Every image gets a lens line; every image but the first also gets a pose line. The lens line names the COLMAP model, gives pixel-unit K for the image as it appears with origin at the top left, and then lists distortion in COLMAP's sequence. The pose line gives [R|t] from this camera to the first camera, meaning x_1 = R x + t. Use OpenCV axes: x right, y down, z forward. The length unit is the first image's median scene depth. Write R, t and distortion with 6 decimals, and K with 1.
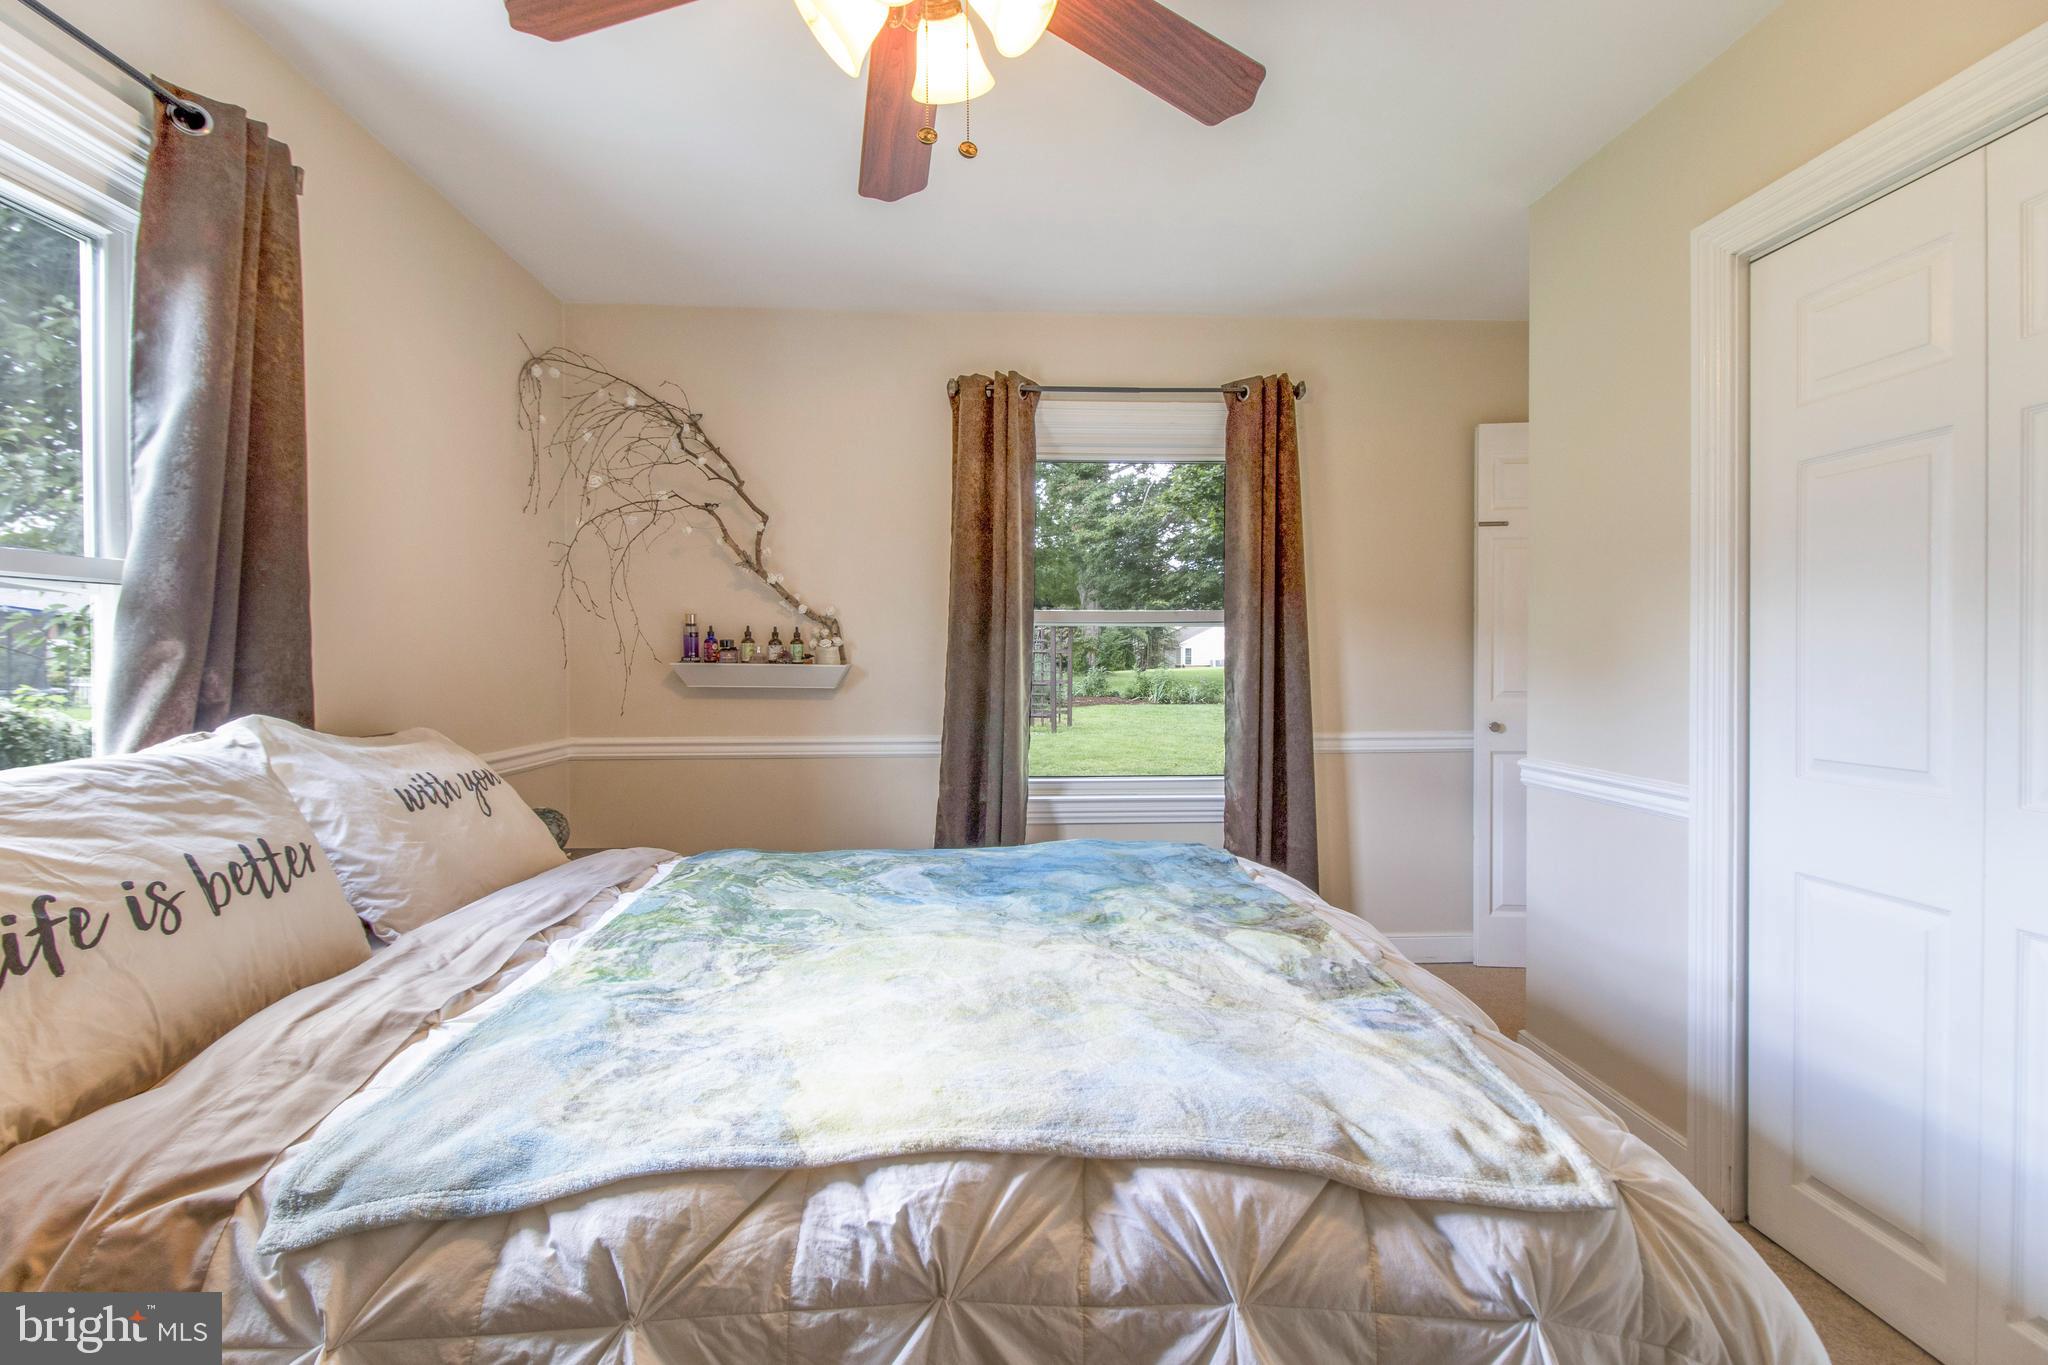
lens RADIAL K [[946.4, 0, 1023.6], [0, 946.4, 679.2], [0, 0, 1]] dist [0.022406, -0.013806]
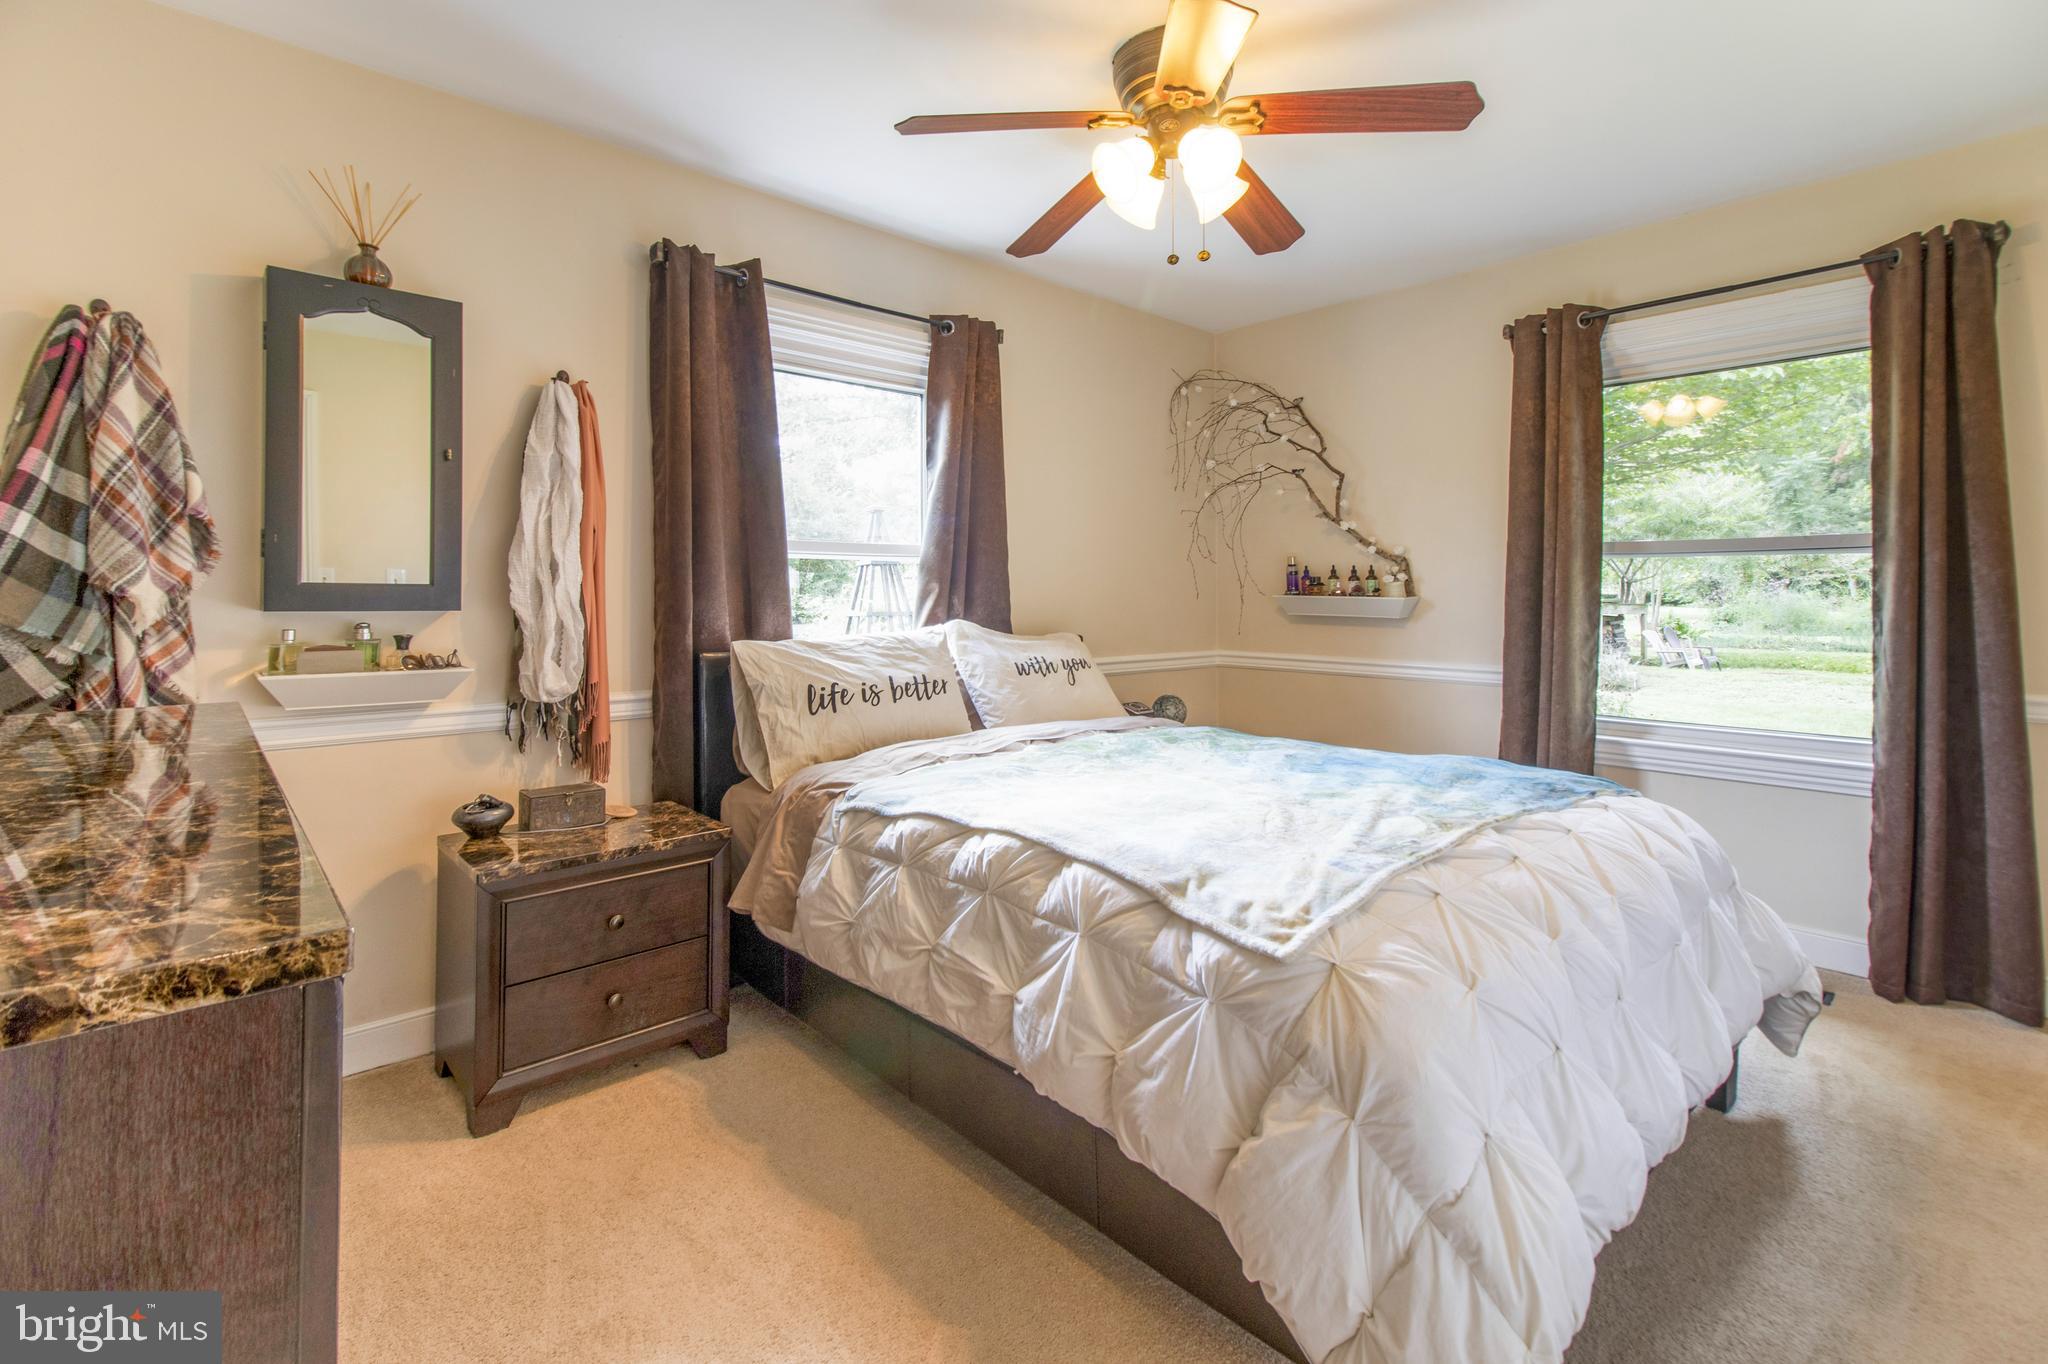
lens RADIAL K [[944.0, 0, 1020.1], [0, 944.0, 603.7], [0, 0, 1]] dist [0.022430, -0.012583]
pose [[0.624892, 0.010831, -0.780636, 0.828350], [-0.018241, 0.999833, -0.000730, 0.003056], [0.780498, 0.014696, 0.624985, -0.141788]]
